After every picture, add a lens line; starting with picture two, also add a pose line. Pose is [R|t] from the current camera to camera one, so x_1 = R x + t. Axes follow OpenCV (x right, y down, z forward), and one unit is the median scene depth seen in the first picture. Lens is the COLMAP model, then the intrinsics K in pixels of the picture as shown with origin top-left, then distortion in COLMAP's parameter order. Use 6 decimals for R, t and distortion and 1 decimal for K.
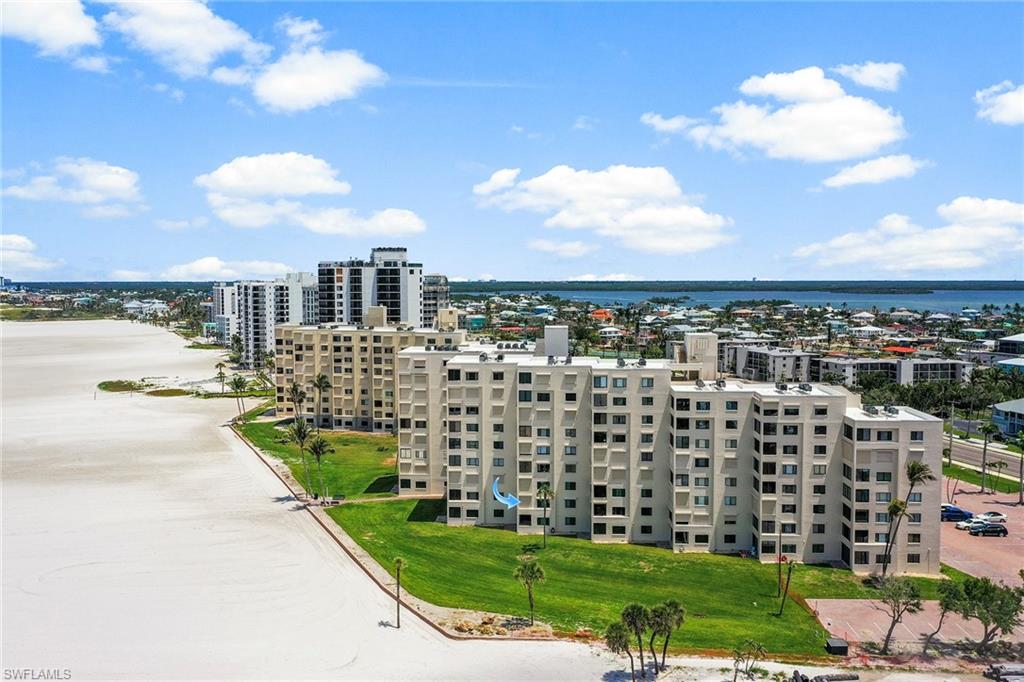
lens RADIAL K [[847.1, 0, 518.4], [0, 847.1, 326.5], [0, 0, 1]] dist [-0.000937, -0.001391]
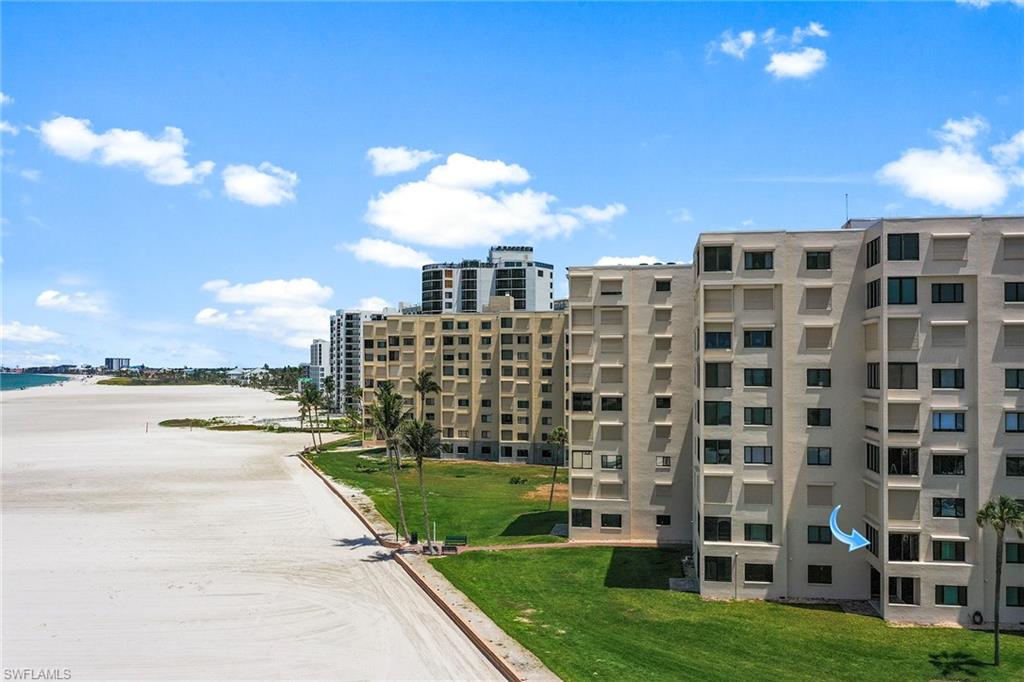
lens RADIAL K [[841.6, 0, 512.0], [0, 841.6, 341.0], [0, 0, 1]] dist [-0.005781, 0.000088]
pose [[0.992411, -0.001359, -0.122959, -0.093168], [-0.009011, 0.996447, -0.083737, 0.100305], [0.122636, 0.084210, 0.988873, 0.392247]]
